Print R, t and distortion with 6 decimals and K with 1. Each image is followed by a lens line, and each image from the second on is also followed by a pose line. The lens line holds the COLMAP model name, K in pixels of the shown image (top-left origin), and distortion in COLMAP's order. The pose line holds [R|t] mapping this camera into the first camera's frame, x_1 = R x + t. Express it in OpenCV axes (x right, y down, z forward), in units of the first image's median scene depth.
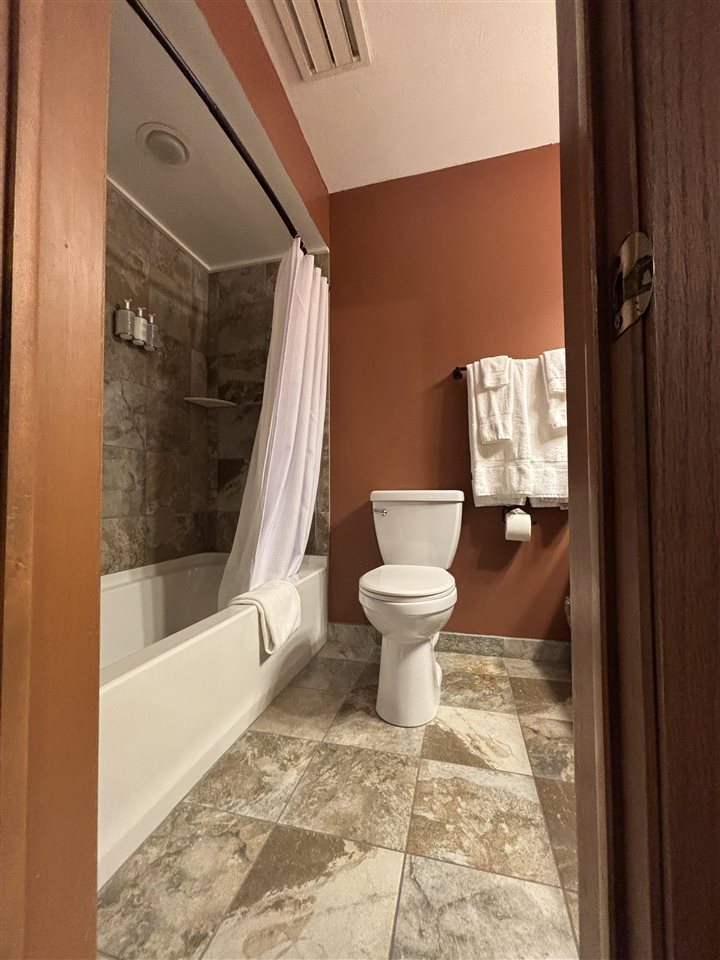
lens RADIAL K [[384.6, 0, 360.4], [0, 384.6, 478.2], [0, 0, 1]] dist [-0.000927, 0.000096]
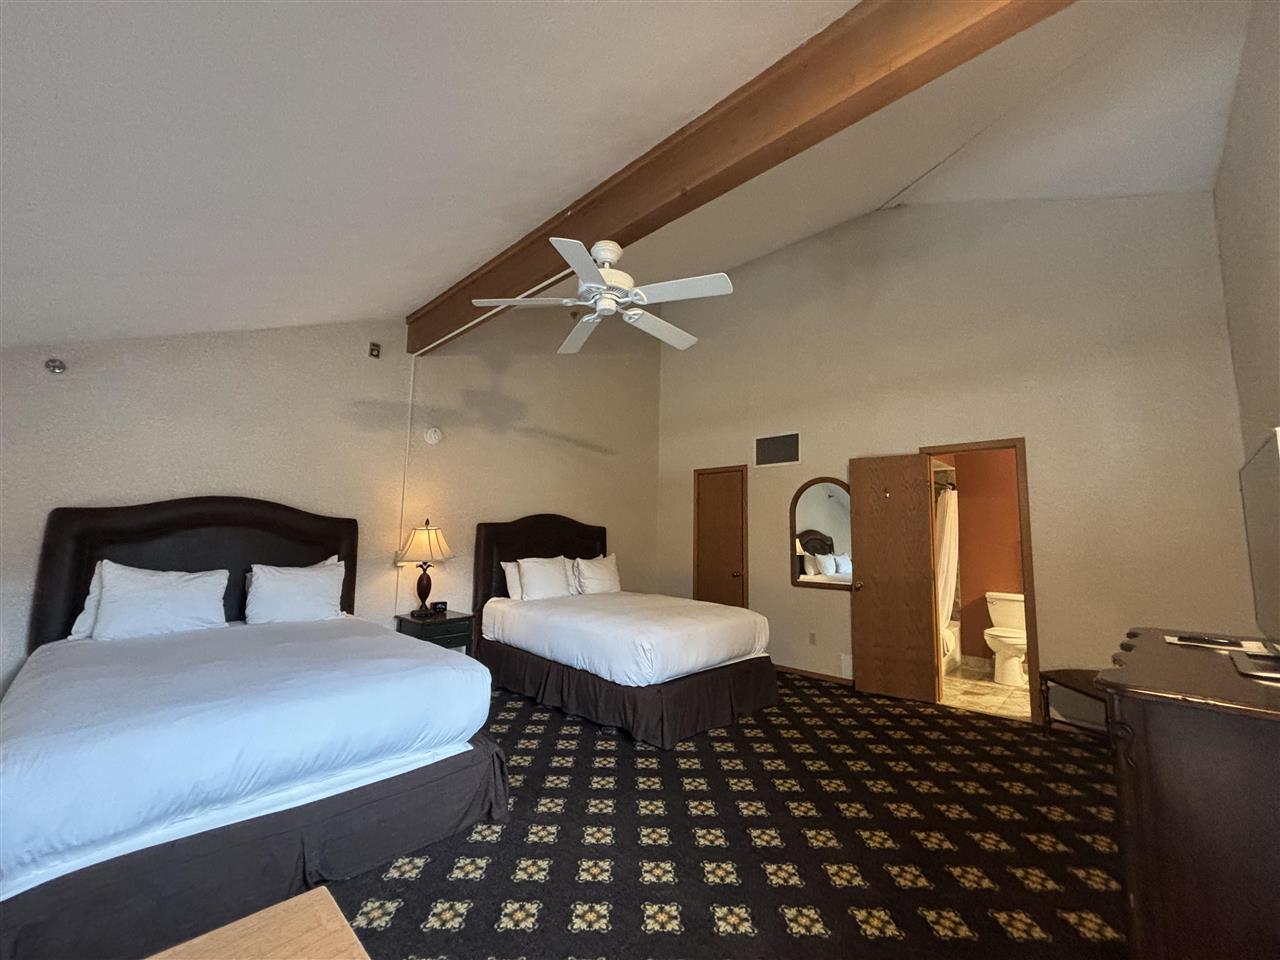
lens RADIAL K [[512.8, 0, 635.8], [0, 512.8, 483.1], [0, 0, 1]] dist [-0.000927, 0.000096]
pose [[0.865976, -0.033507, -0.498963, -0.214648], [-0.004096, 0.997244, -0.074077, -0.354932], [0.500070, 0.066193, 0.863452, -2.488388]]
